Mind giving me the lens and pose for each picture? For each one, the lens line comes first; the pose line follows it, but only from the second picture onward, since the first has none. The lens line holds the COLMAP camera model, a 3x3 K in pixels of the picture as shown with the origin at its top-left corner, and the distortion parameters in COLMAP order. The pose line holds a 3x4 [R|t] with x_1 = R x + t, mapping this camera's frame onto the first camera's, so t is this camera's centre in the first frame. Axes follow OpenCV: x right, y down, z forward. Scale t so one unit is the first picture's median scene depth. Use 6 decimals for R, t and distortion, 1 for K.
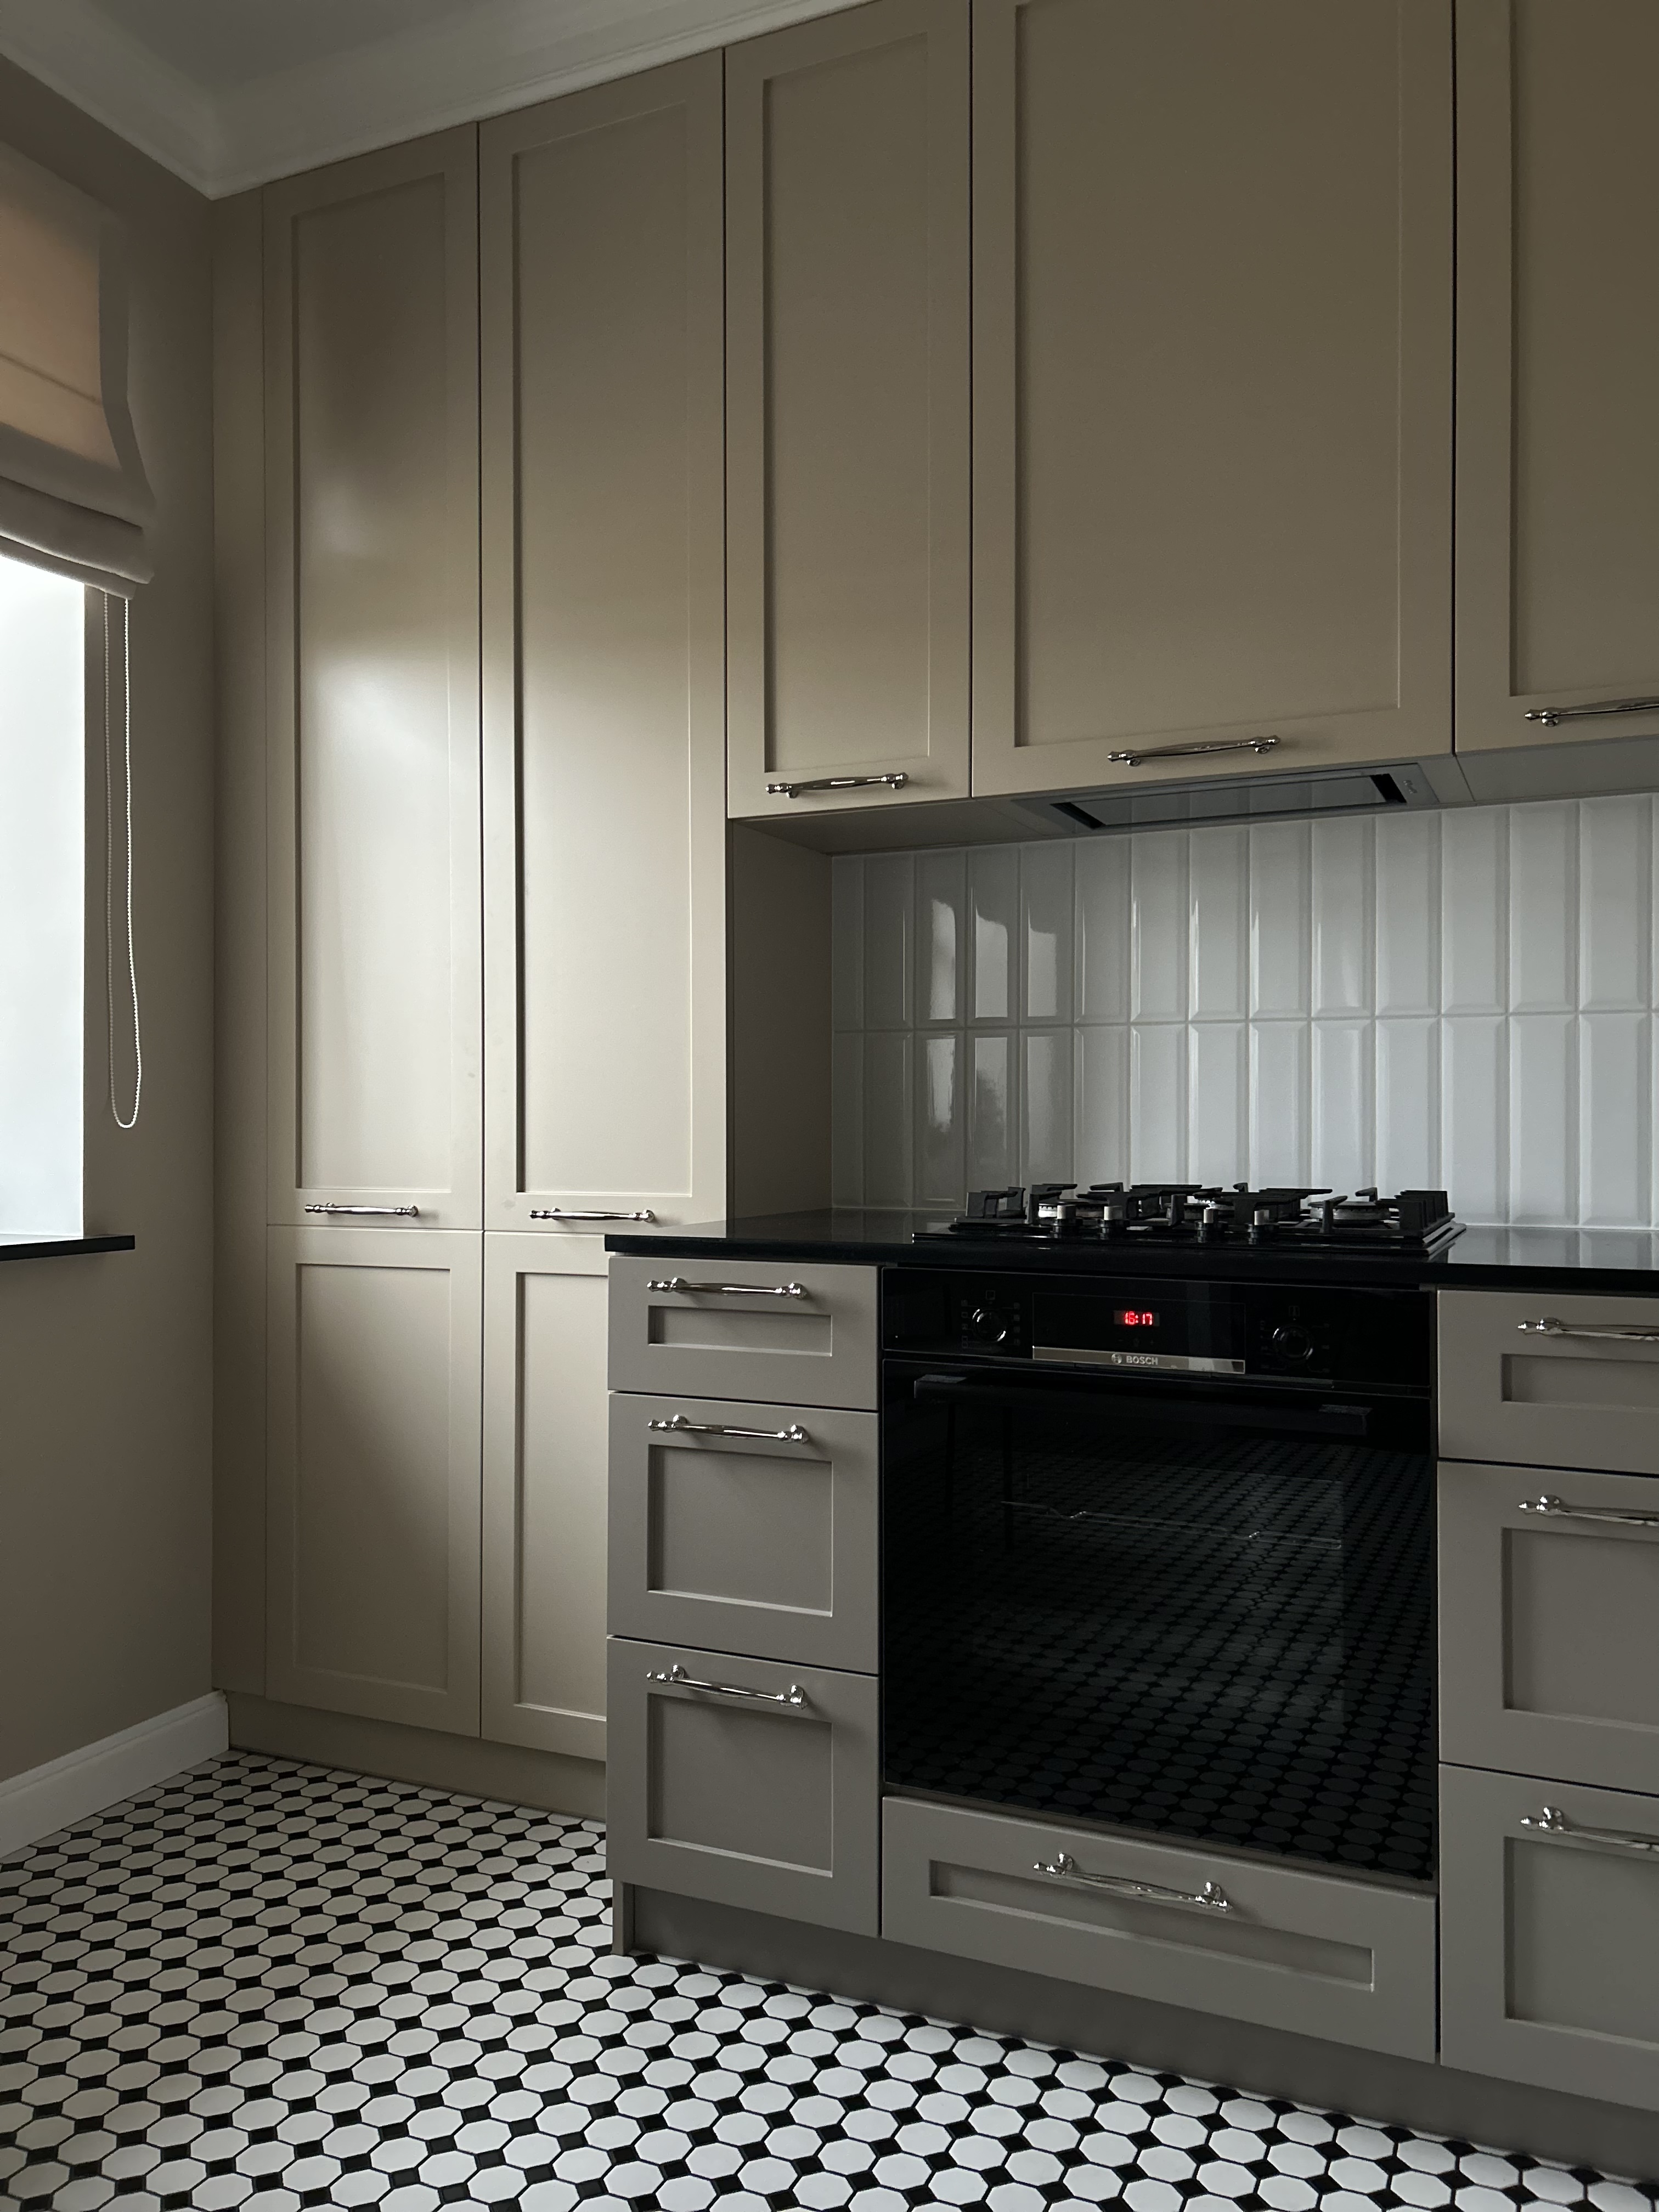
lens RADIAL K [[1672.1, 0, 824.8], [0, 1672.1, 1119.9], [0, 0, 1]] dist [0.002059, -0.005976]
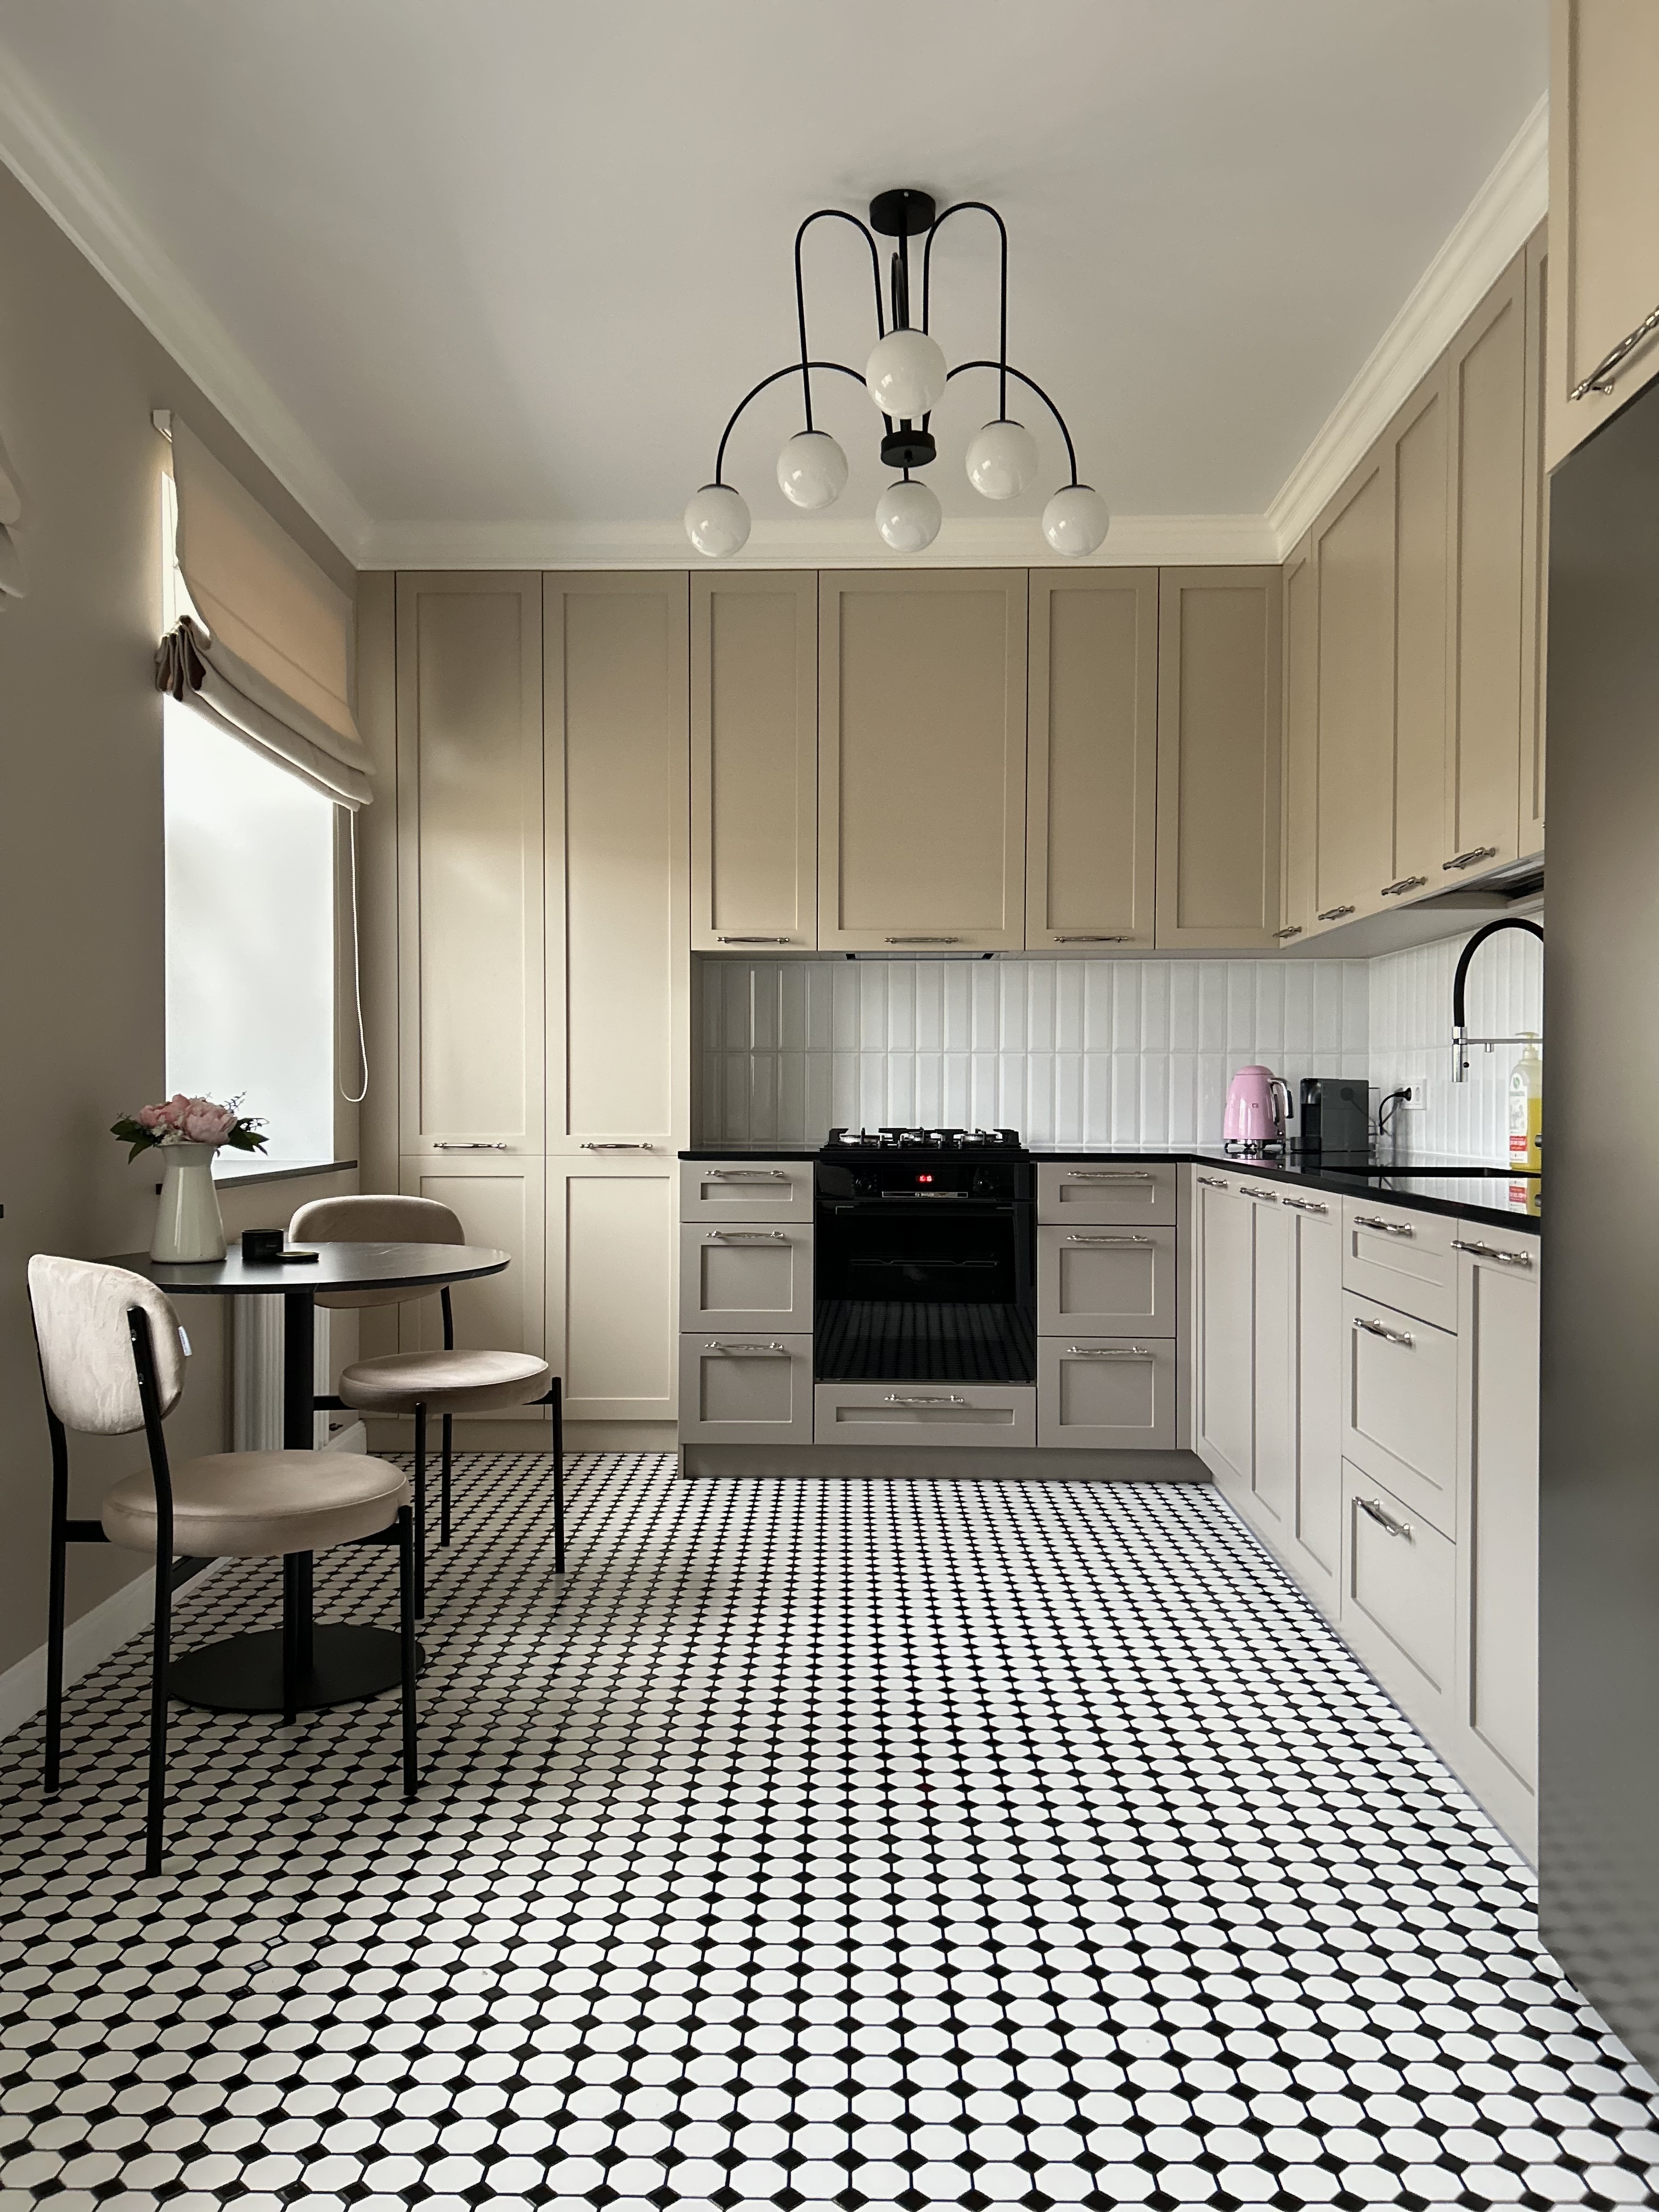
lens RADIAL K [[1672.1, 0, 824.8], [0, 1672.1, 1119.9], [0, 0, 1]] dist [0.002059, -0.005976]
pose [[0.916040, -0.005829, 0.401045, -0.786539], [-0.002895, 0.999772, 0.021144, -0.017836], [-0.401077, -0.020530, 0.915814, -1.017053]]
